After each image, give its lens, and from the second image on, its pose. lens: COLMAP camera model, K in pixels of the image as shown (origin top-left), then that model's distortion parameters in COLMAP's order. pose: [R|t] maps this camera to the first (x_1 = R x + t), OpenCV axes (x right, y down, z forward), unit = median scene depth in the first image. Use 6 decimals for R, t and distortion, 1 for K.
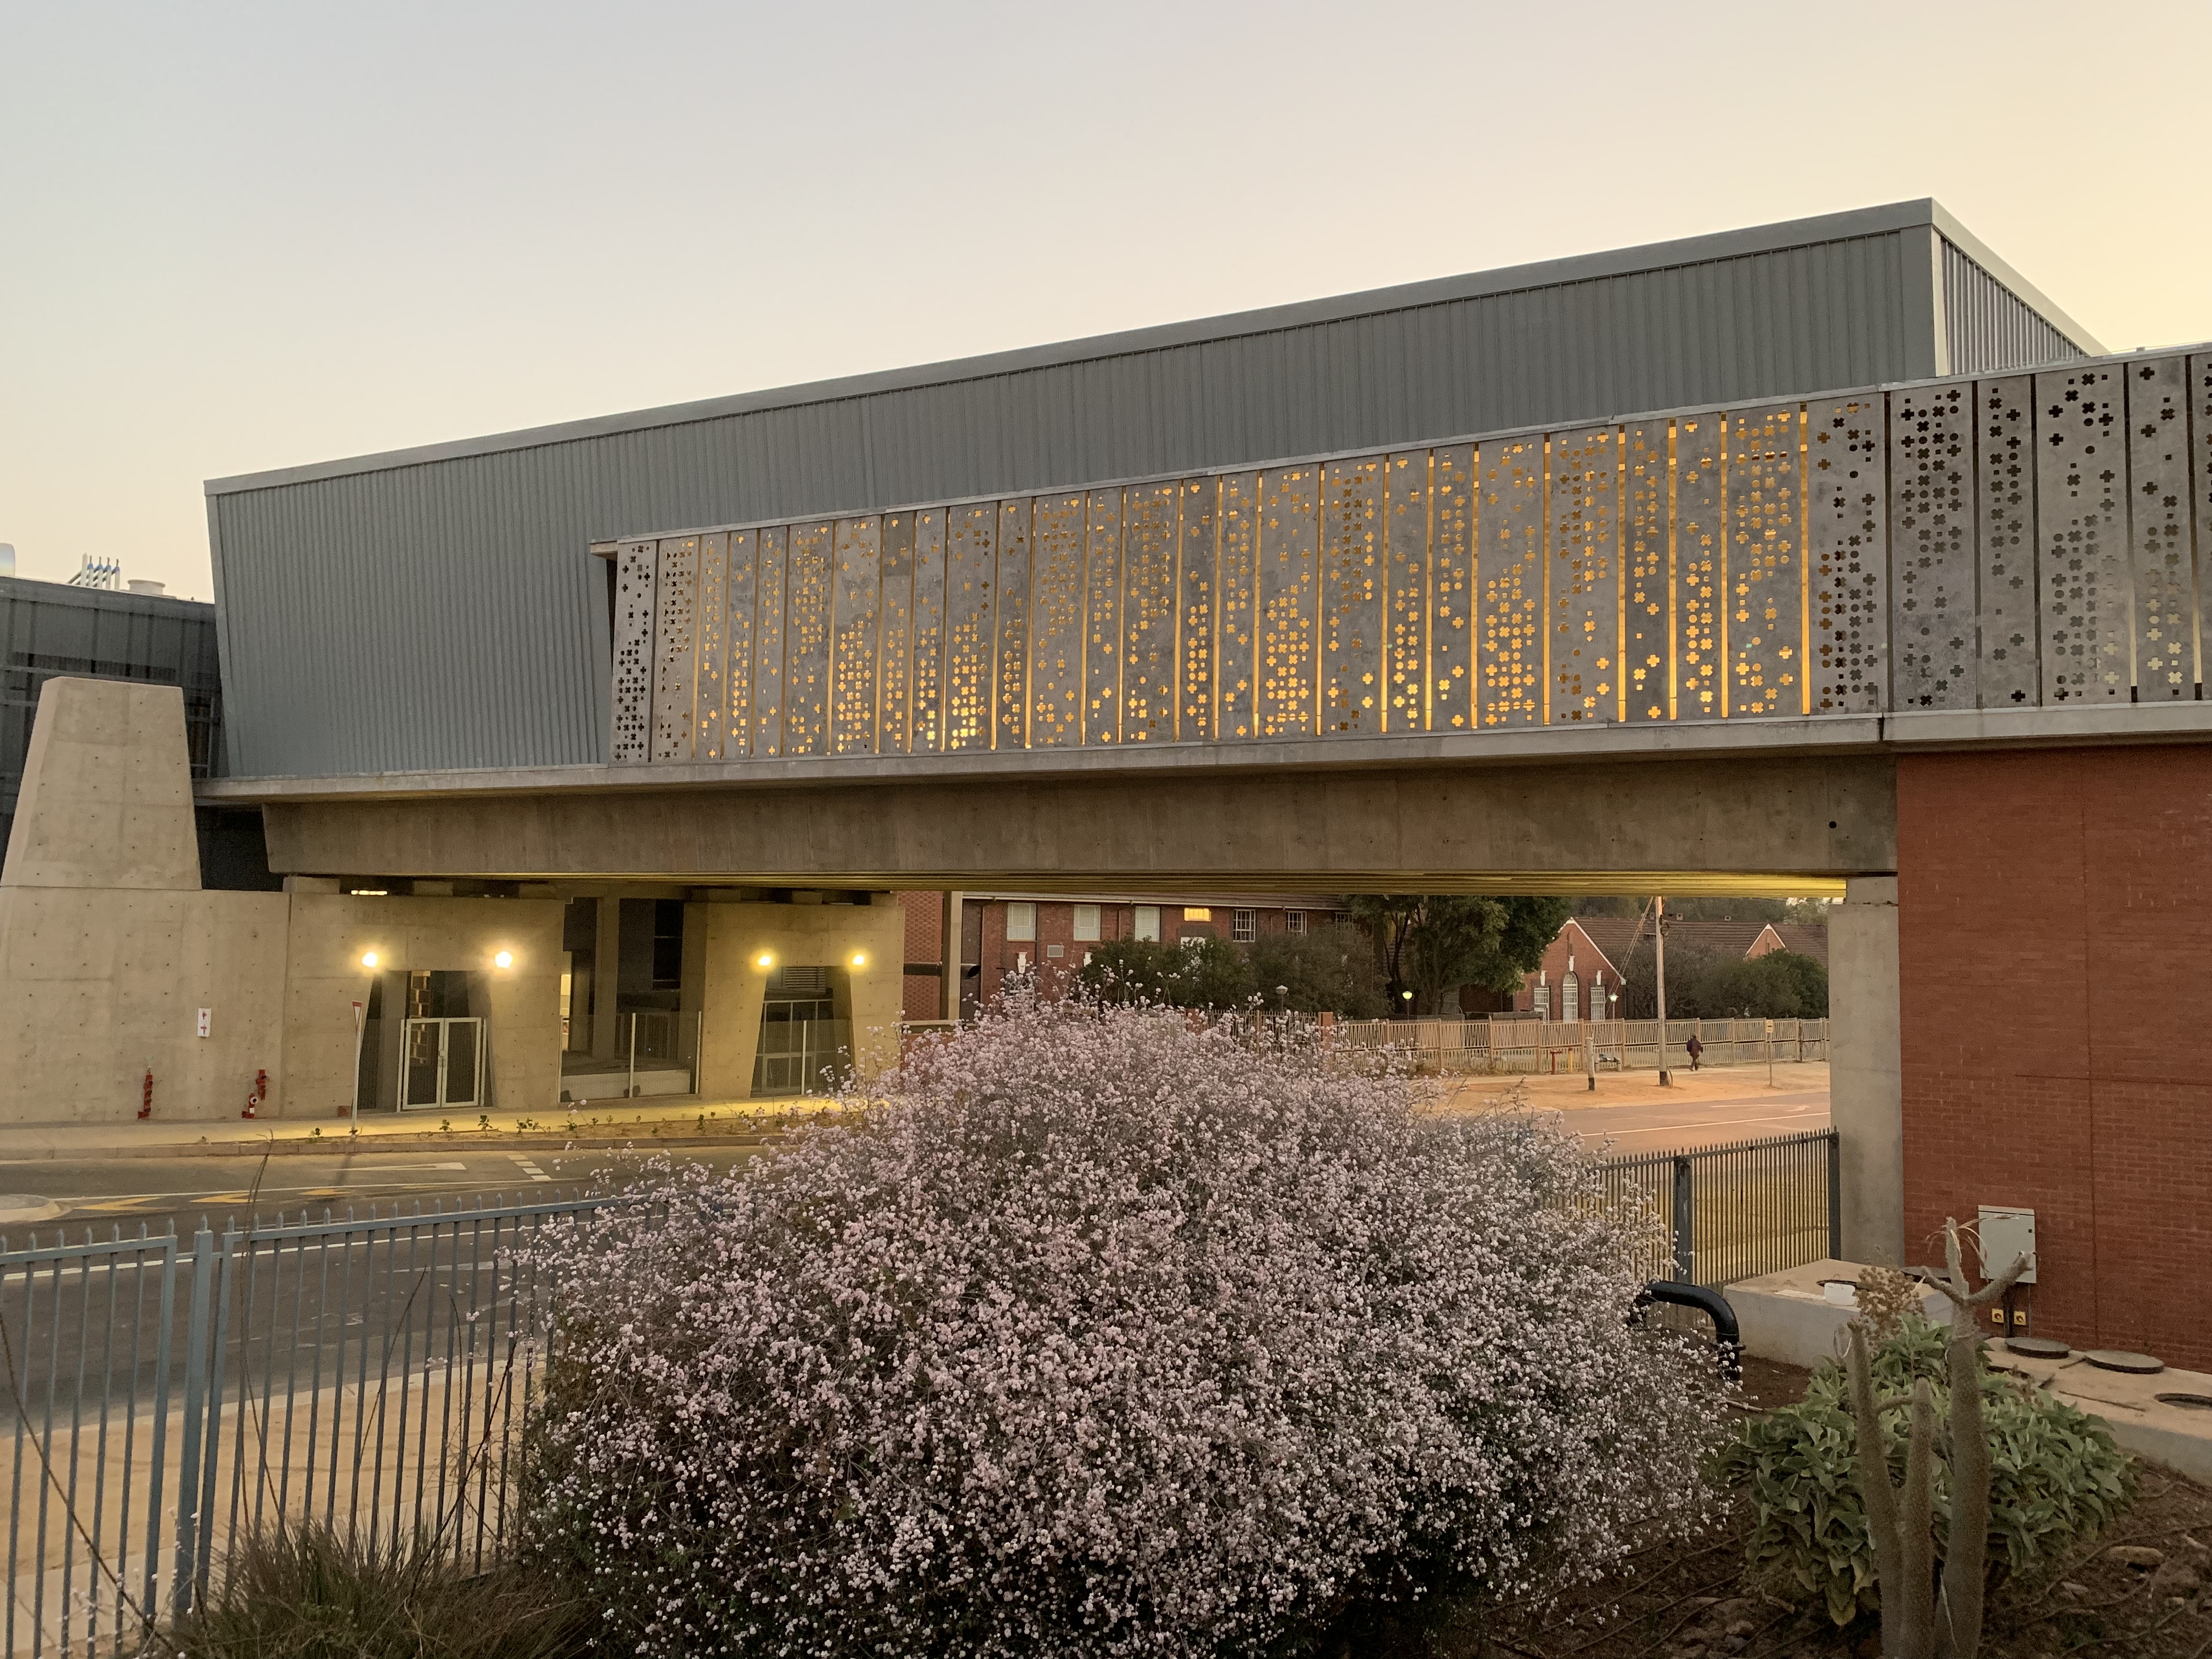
lens RADIAL K [[1716.5, 0, 1106.0], [0, 1716.5, 829.5], [0, 0, 1]] dist [0.004586, 0.002537]
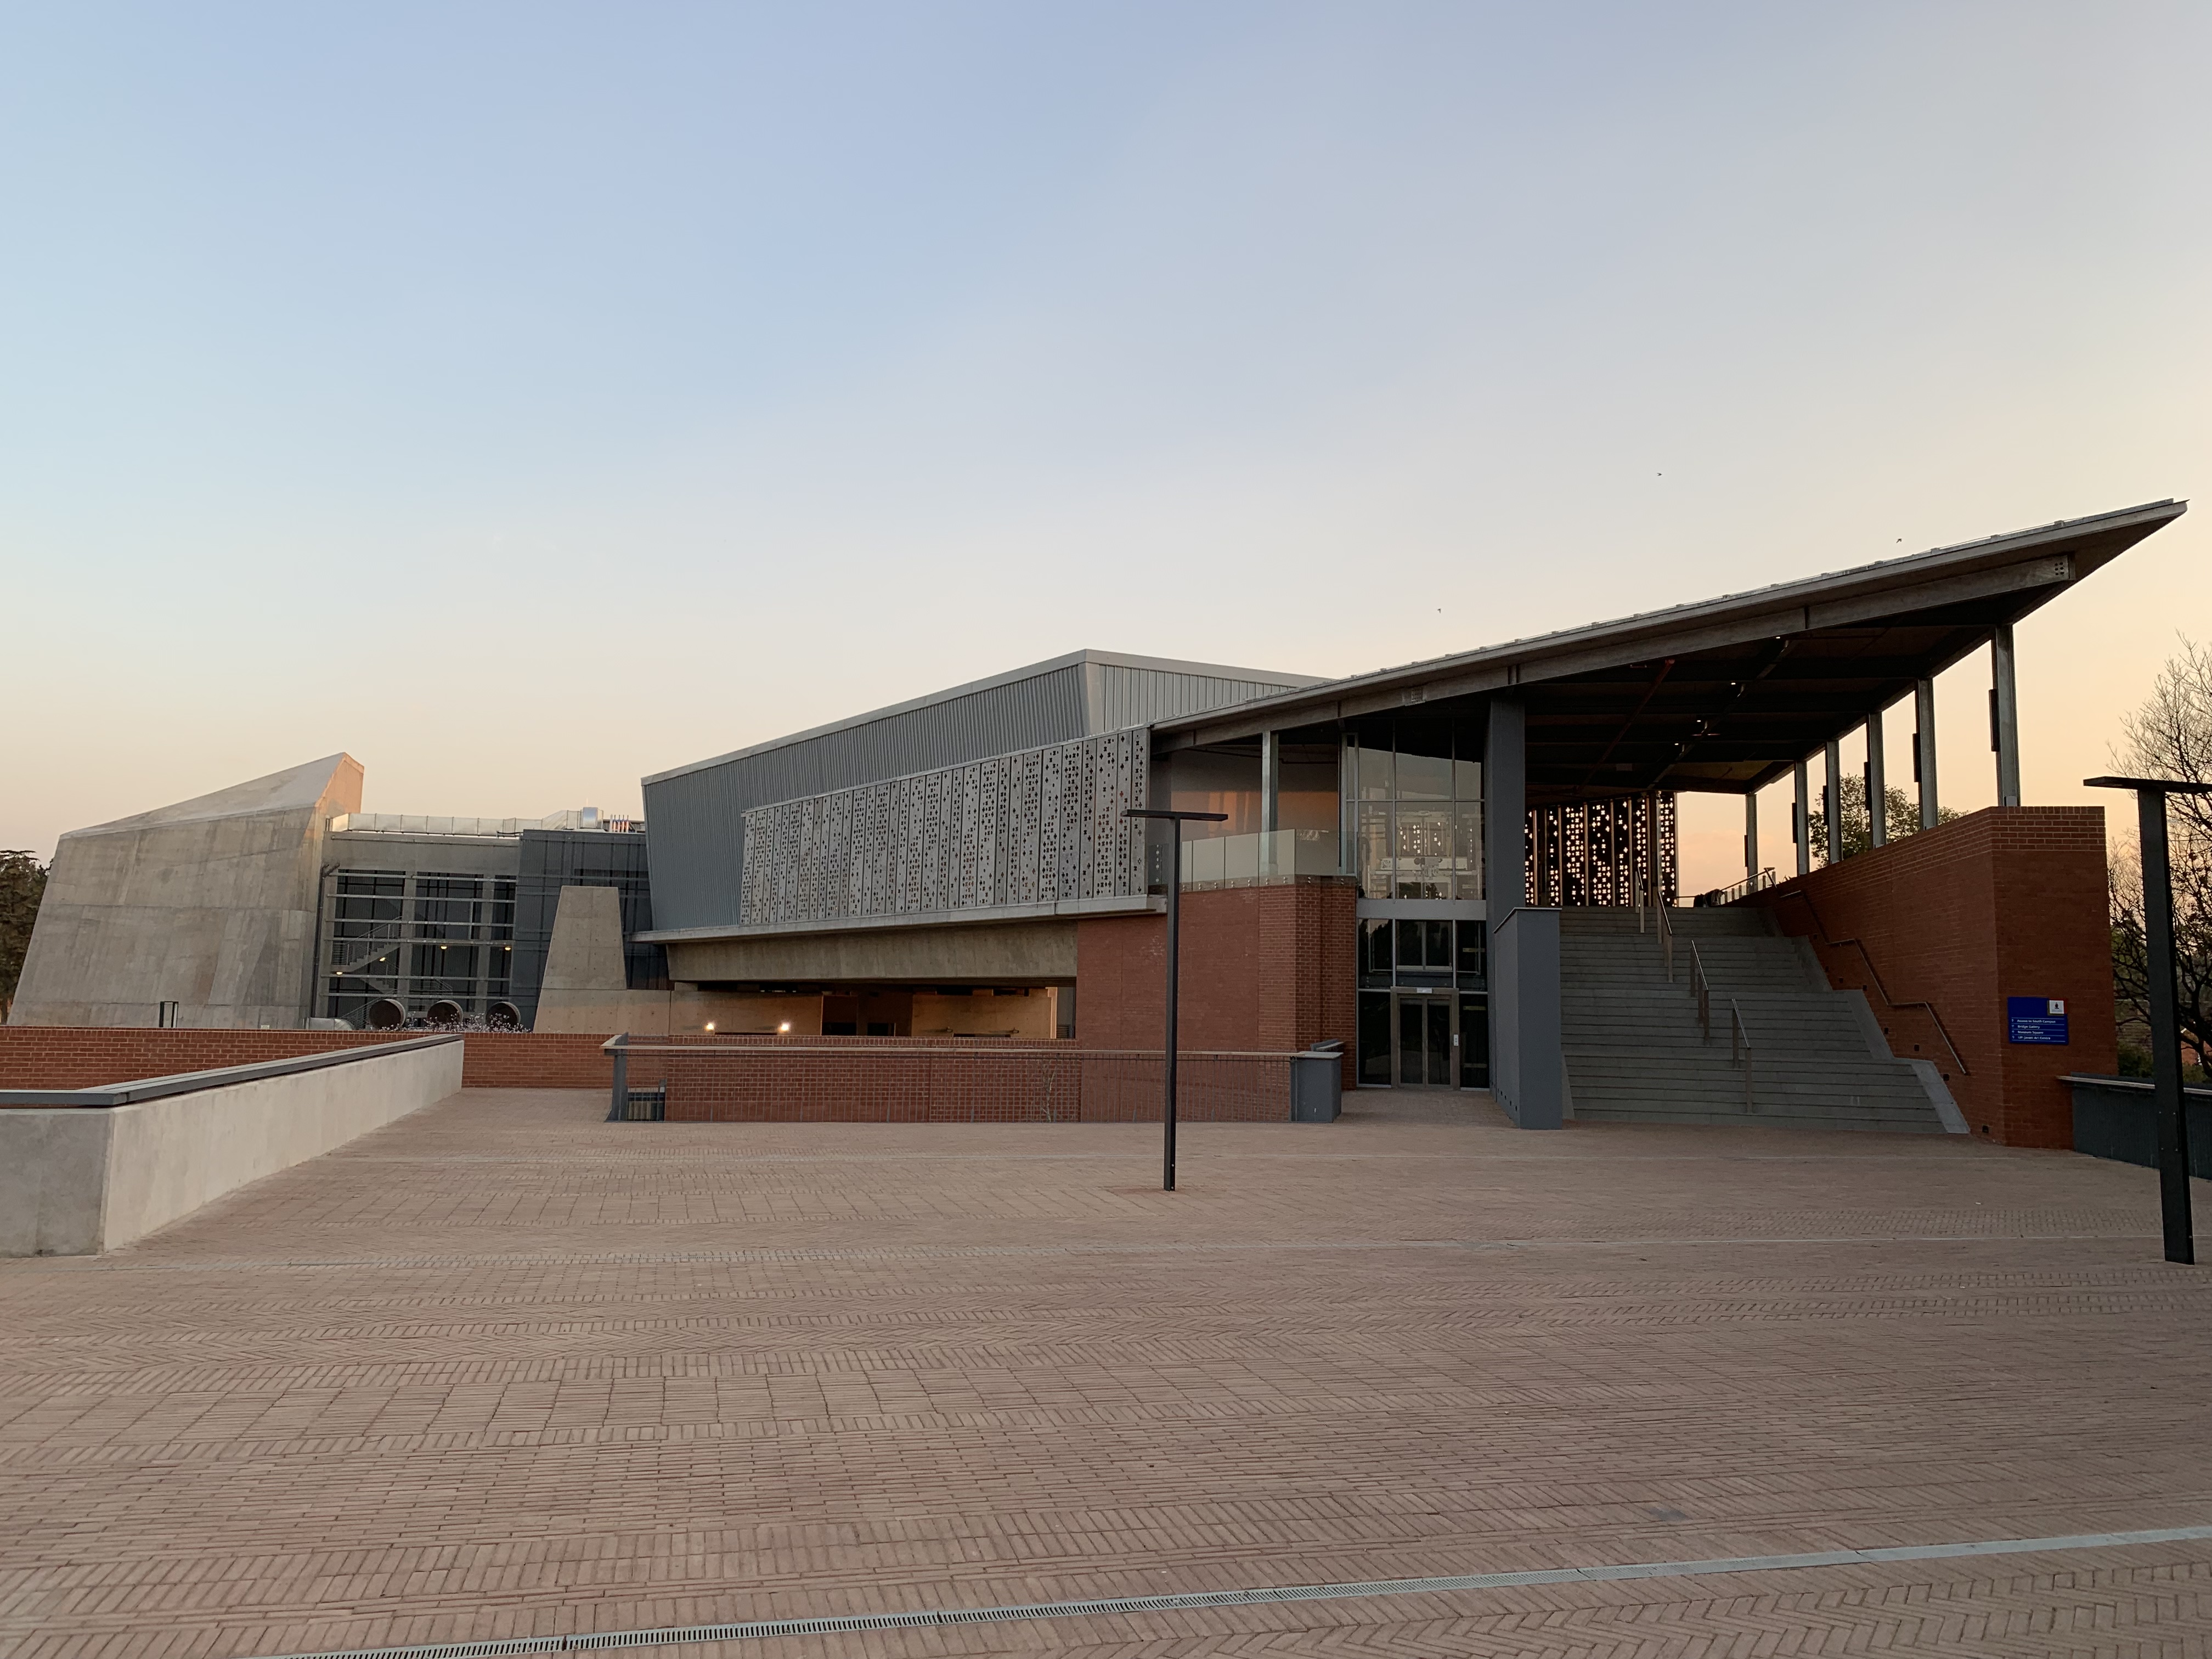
lens RADIAL K [[1716.5, 0, 1106.0], [0, 1716.5, 829.5], [0, 0, 1]] dist [0.004586, 0.002537]
pose [[0.886799, -0.052460, -0.459168, 0.874556], [0.029398, 0.997928, -0.057236, -0.019999], [0.461219, 0.037258, 0.886504, -0.488725]]
